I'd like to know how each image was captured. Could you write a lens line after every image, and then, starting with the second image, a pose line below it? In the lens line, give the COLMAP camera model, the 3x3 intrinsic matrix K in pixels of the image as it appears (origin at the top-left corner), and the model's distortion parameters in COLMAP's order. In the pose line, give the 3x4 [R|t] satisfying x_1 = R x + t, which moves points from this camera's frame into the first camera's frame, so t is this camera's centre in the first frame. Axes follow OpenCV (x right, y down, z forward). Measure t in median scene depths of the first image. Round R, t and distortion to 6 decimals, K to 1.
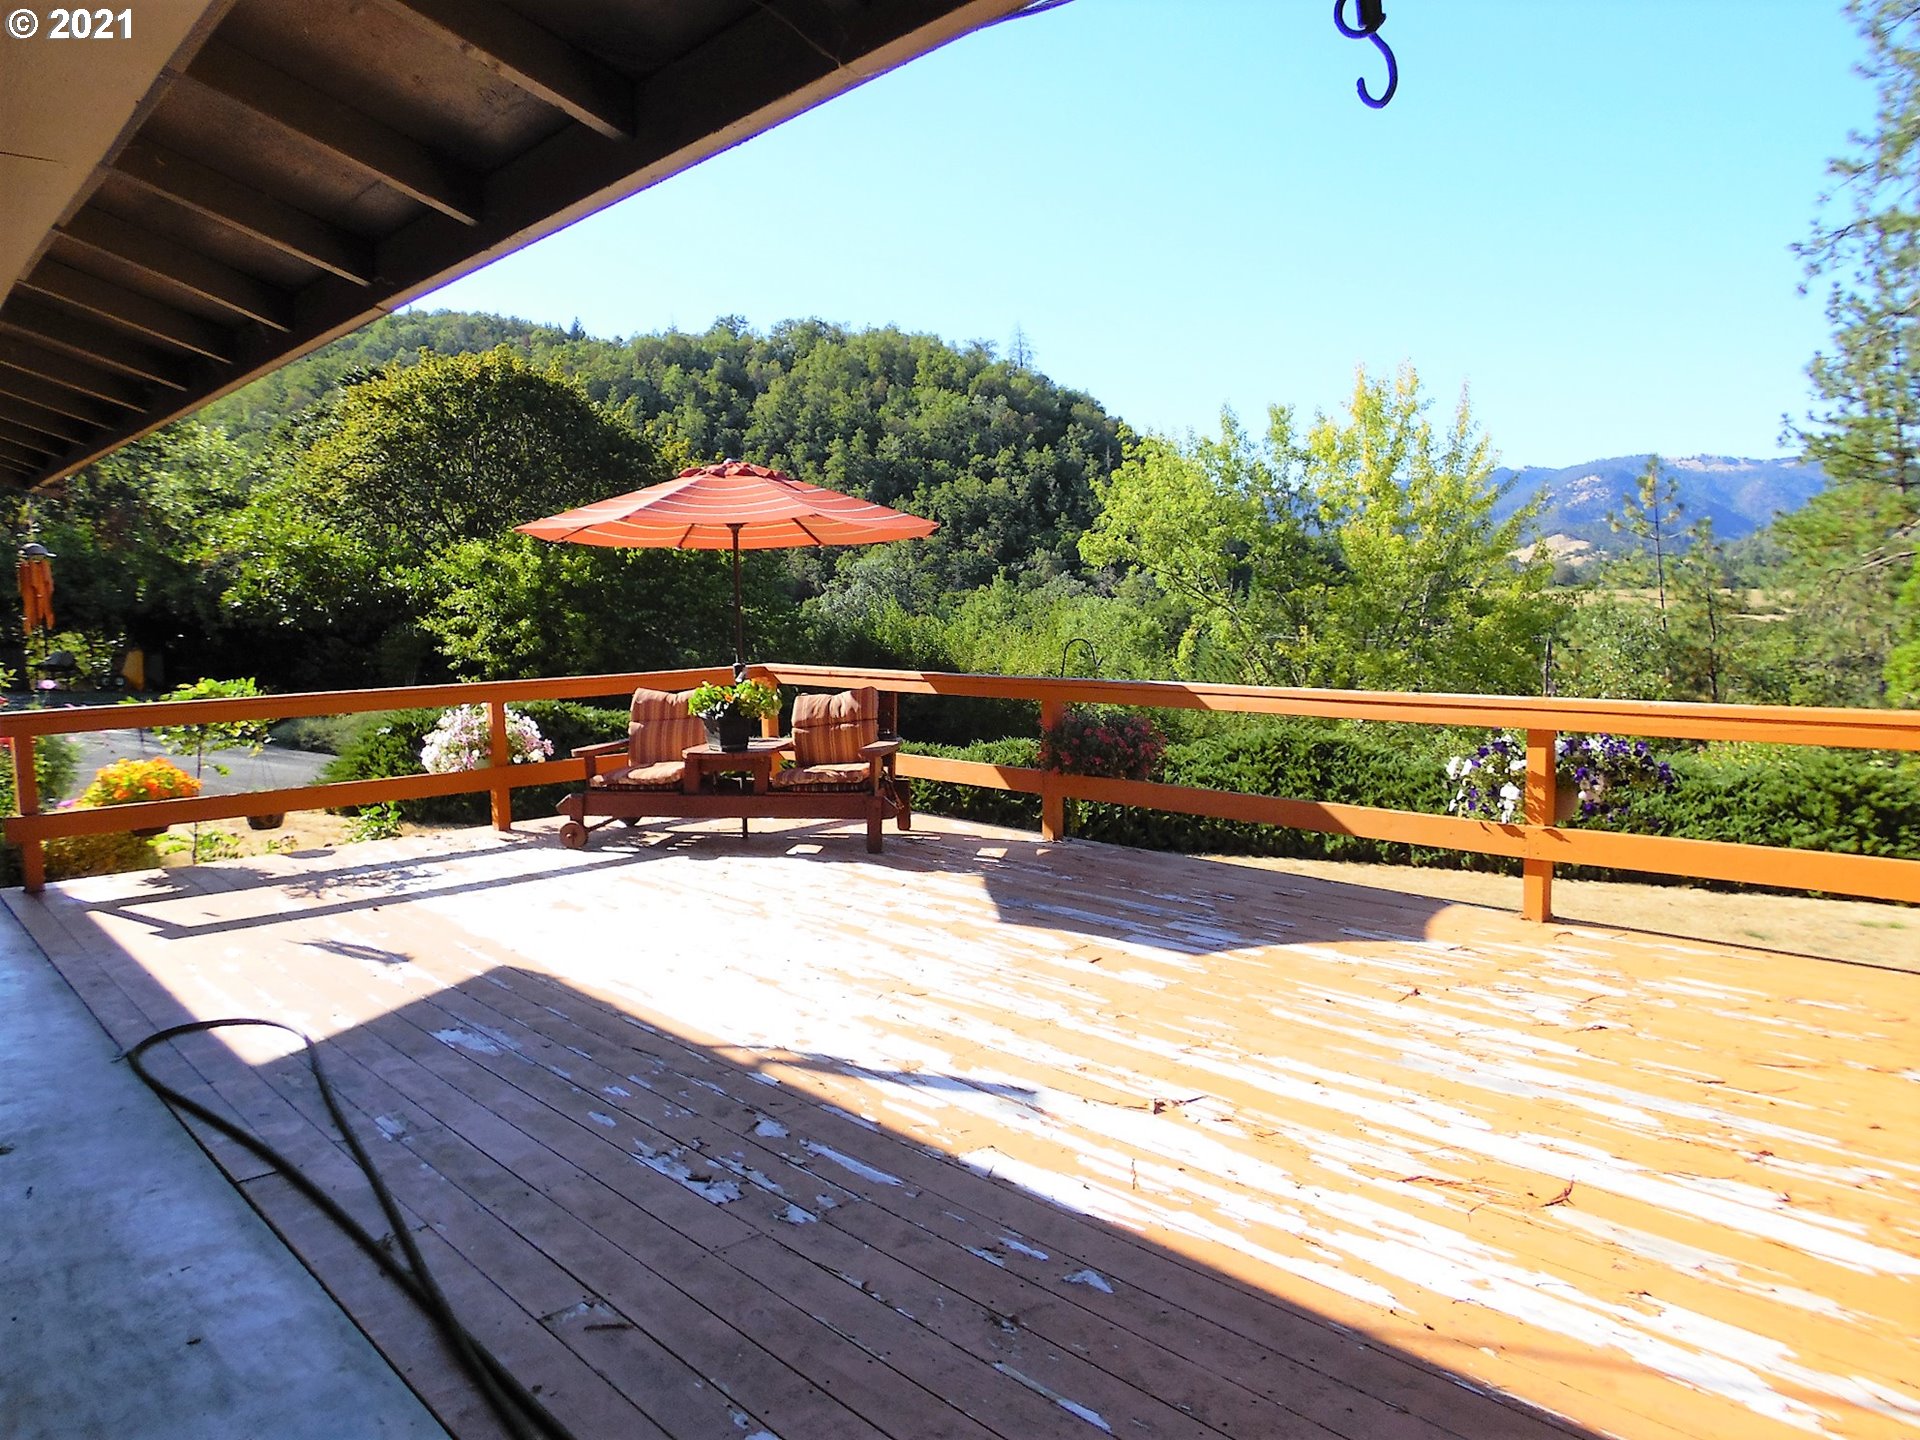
lens RADIAL K [[1427.0, 0, 970.0], [0, 1427.0, 709.7], [0, 0, 1]] dist [0.011817, 0.000518]
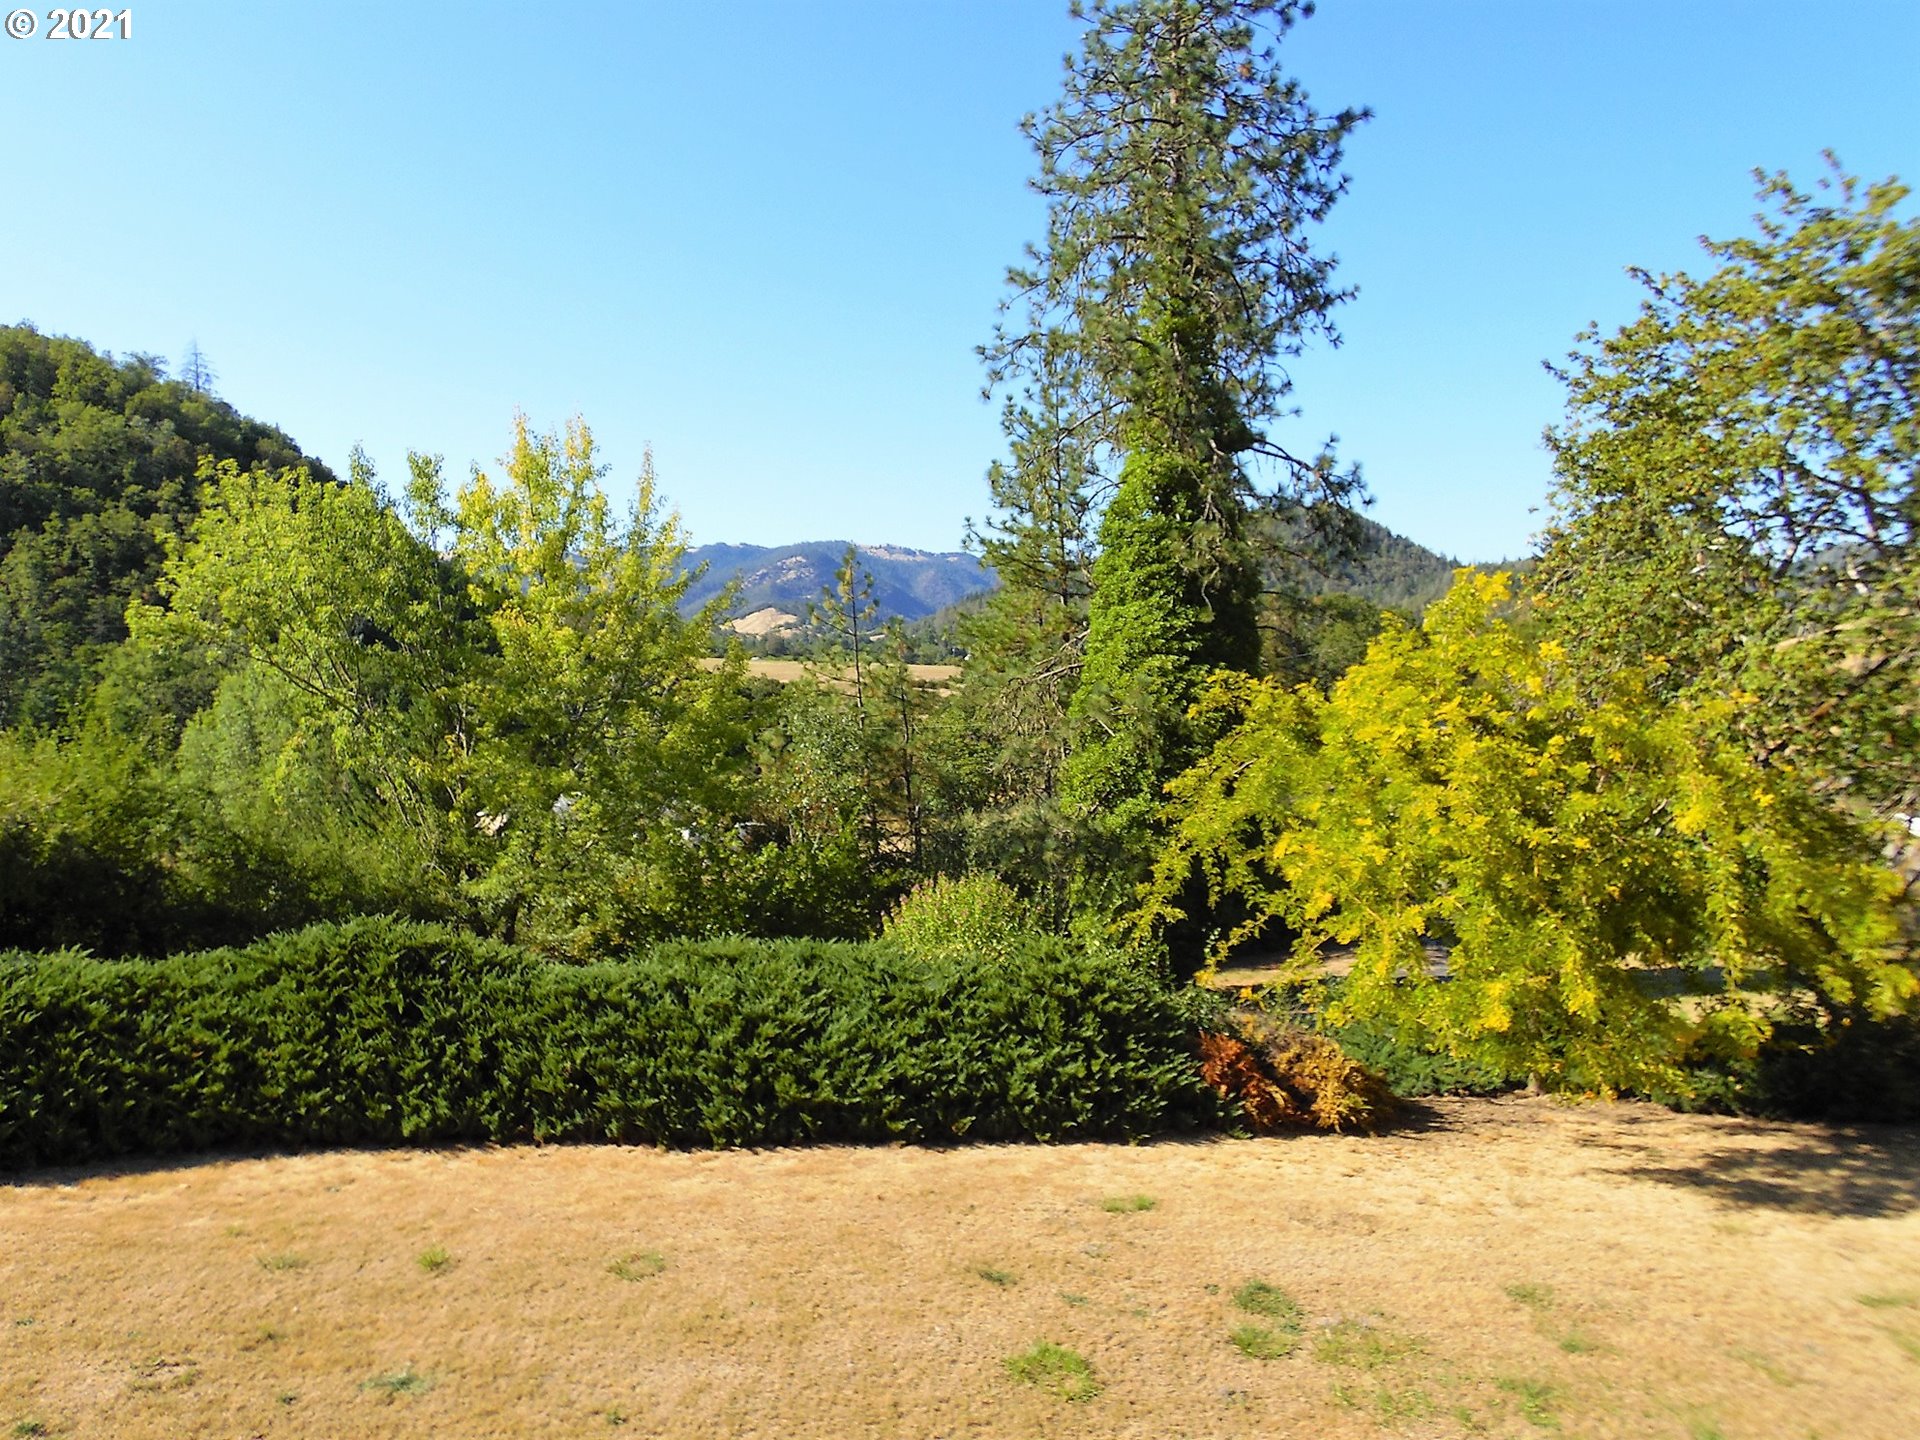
lens RADIAL K [[1427.0, 0, 944.8], [0, 1427.0, 706.9], [0, 0, 1]] dist [0.011817, 0.000518]
pose [[0.871928, 0.015955, 0.489375, 0.080652], [0.006743, 0.998983, -0.044583, -0.035966], [-0.489589, 0.042173, 0.870933, 0.172092]]
